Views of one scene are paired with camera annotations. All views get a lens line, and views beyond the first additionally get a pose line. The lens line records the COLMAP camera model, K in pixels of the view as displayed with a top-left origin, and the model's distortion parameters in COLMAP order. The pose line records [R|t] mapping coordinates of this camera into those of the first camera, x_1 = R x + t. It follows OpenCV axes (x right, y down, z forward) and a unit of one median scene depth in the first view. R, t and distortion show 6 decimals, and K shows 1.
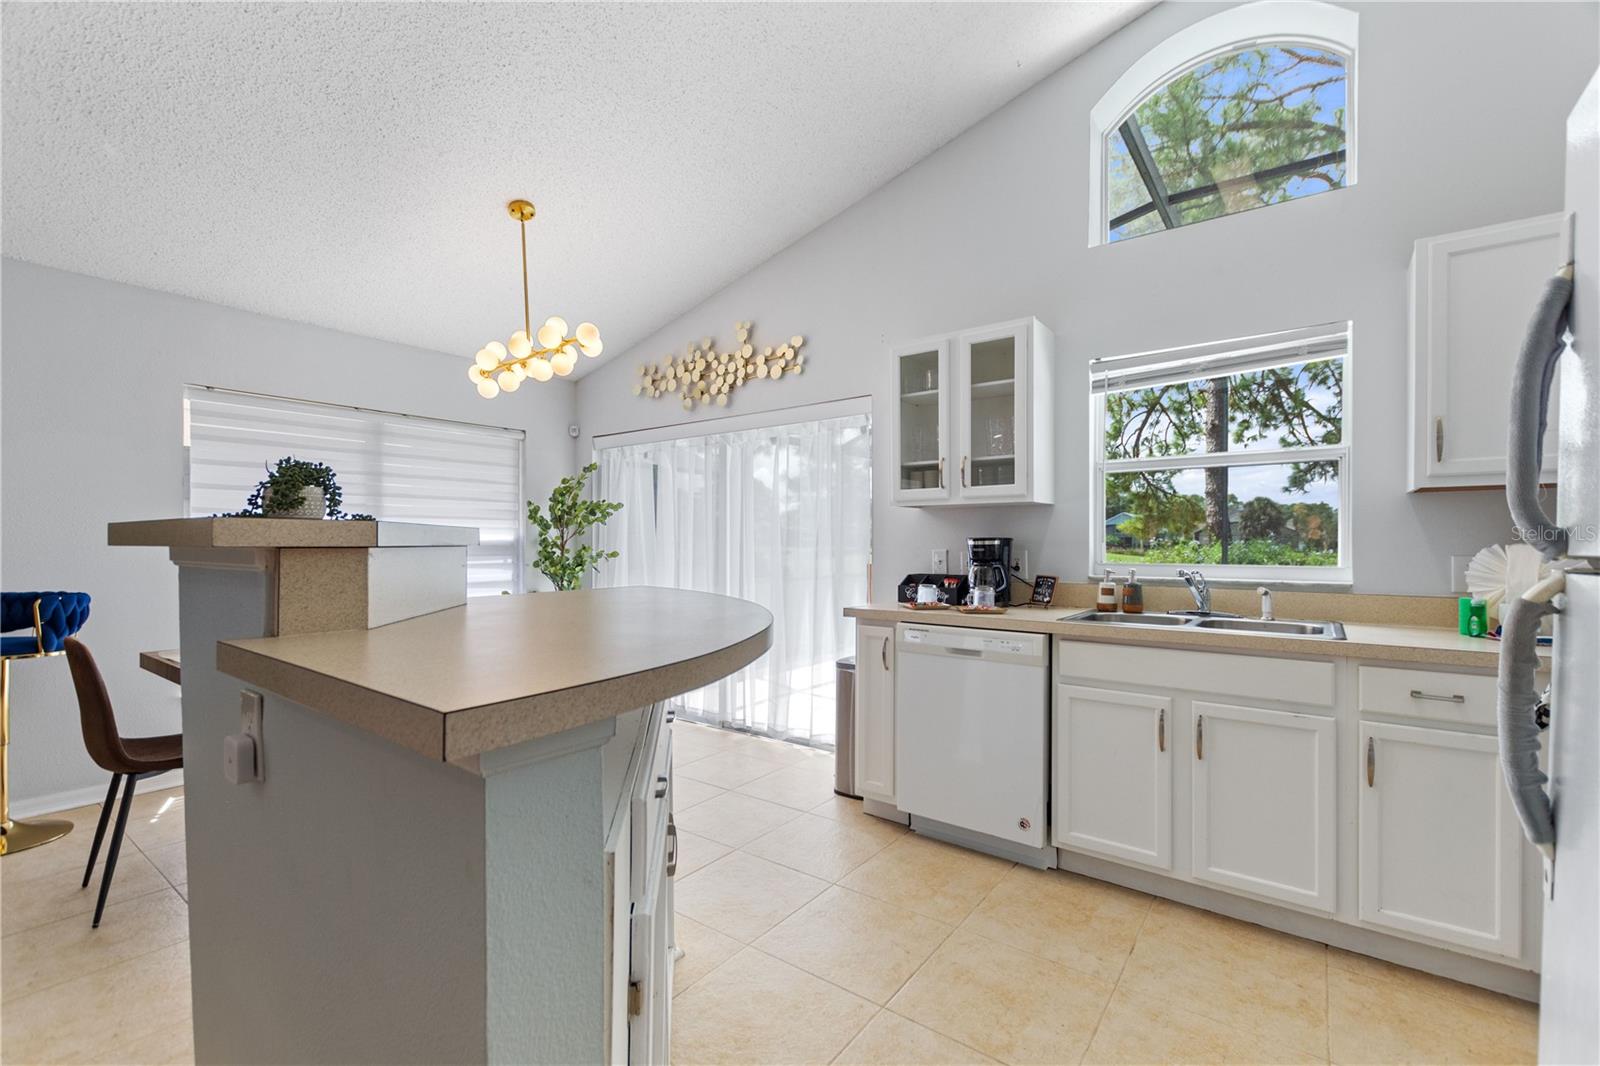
lens RADIAL K [[705.3, 0, 797.3], [0, 705.3, 543.5], [0, 0, 1]] dist [0.014162, -0.007021]
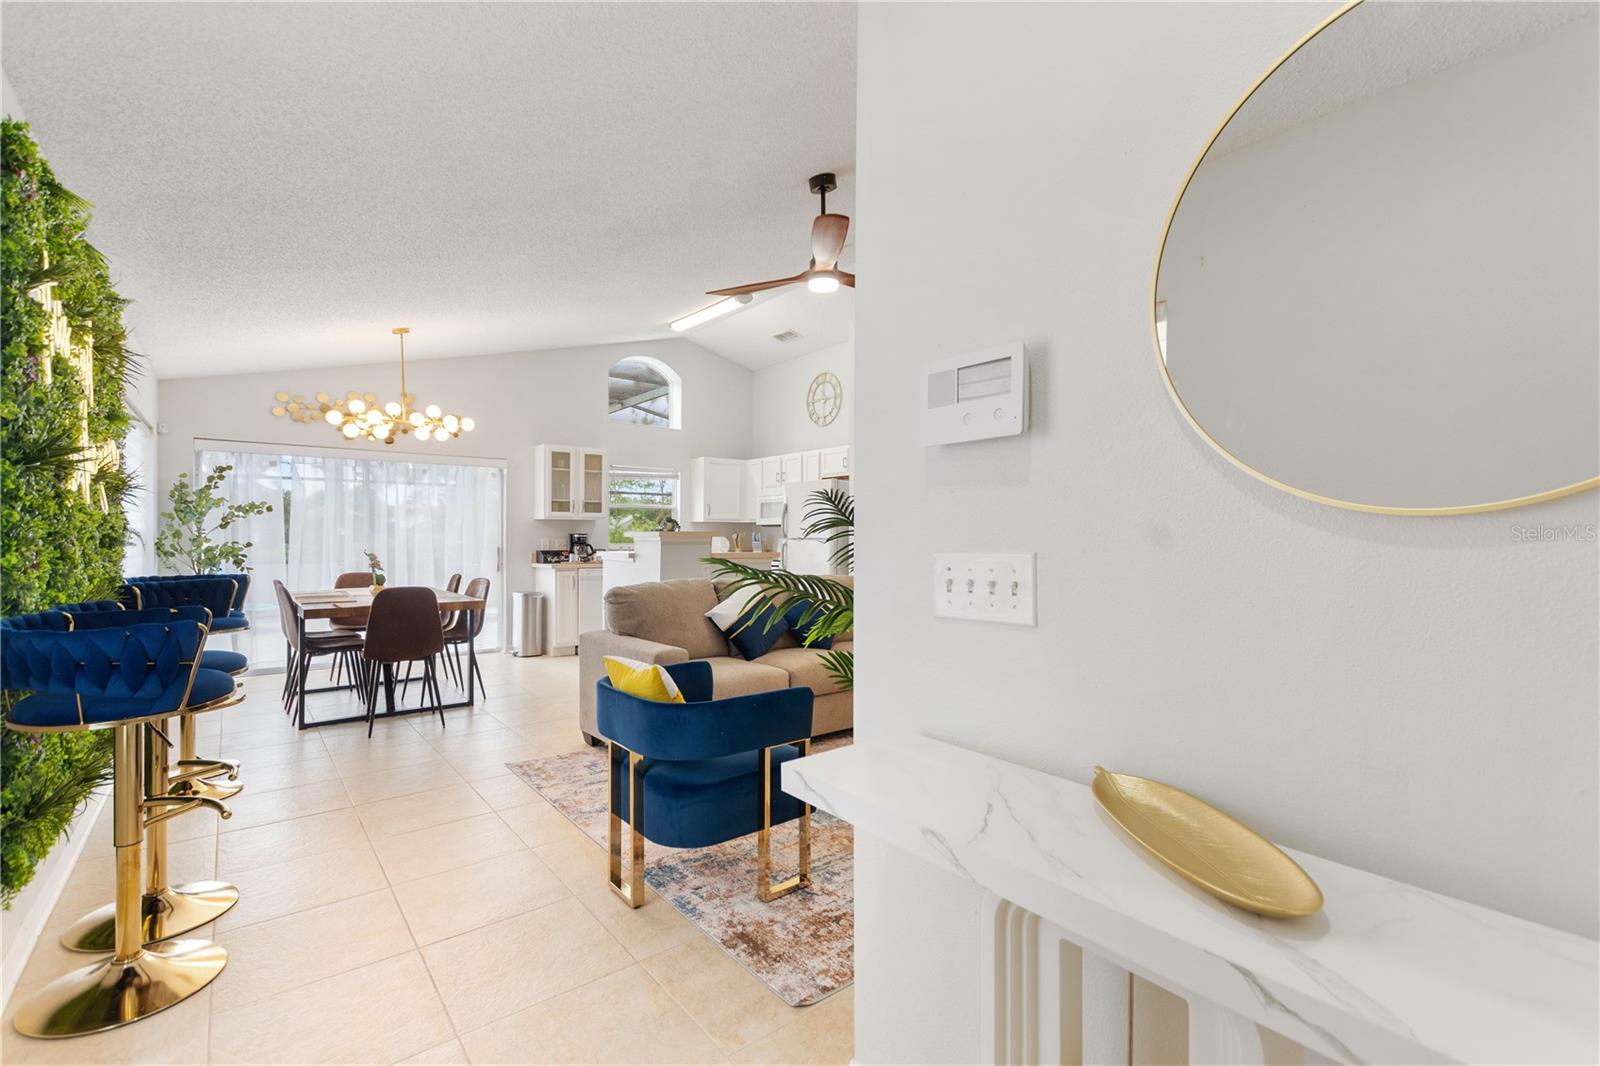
lens RADIAL K [[705.3, 0, 797.3], [0, 705.3, 543.5], [0, 0, 1]] dist [0.014162, -0.007021]
pose [[0.255780, -0.006875, 0.966711, -1.849202], [0.003412, 0.999975, 0.006208, 0.011701], [-0.966729, 0.001711, 0.255797, -0.308378]]
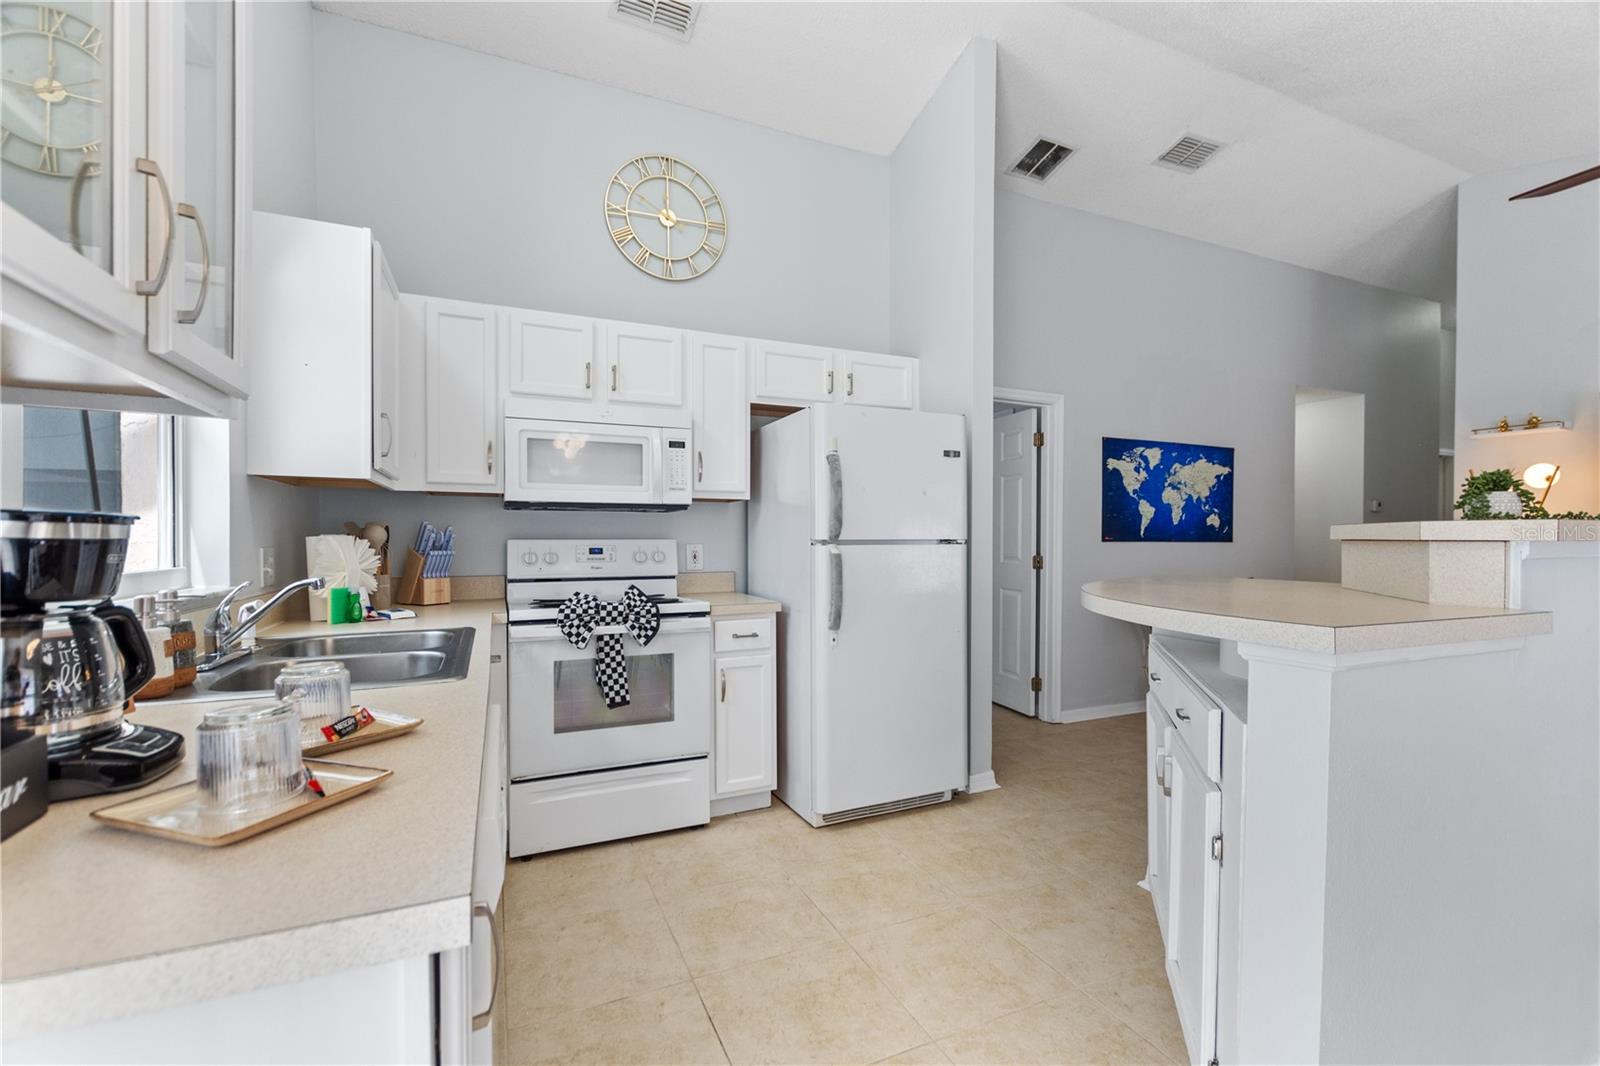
lens RADIAL K [[705.3, 0, 797.3], [0, 705.3, 543.5], [0, 0, 1]] dist [0.014162, -0.007021]
pose [[-0.876595, -0.006189, 0.481188, -0.090045], [0.001335, 0.999882, 0.015291, -0.000045], [-0.481226, 0.014046, -0.876484, 1.124999]]
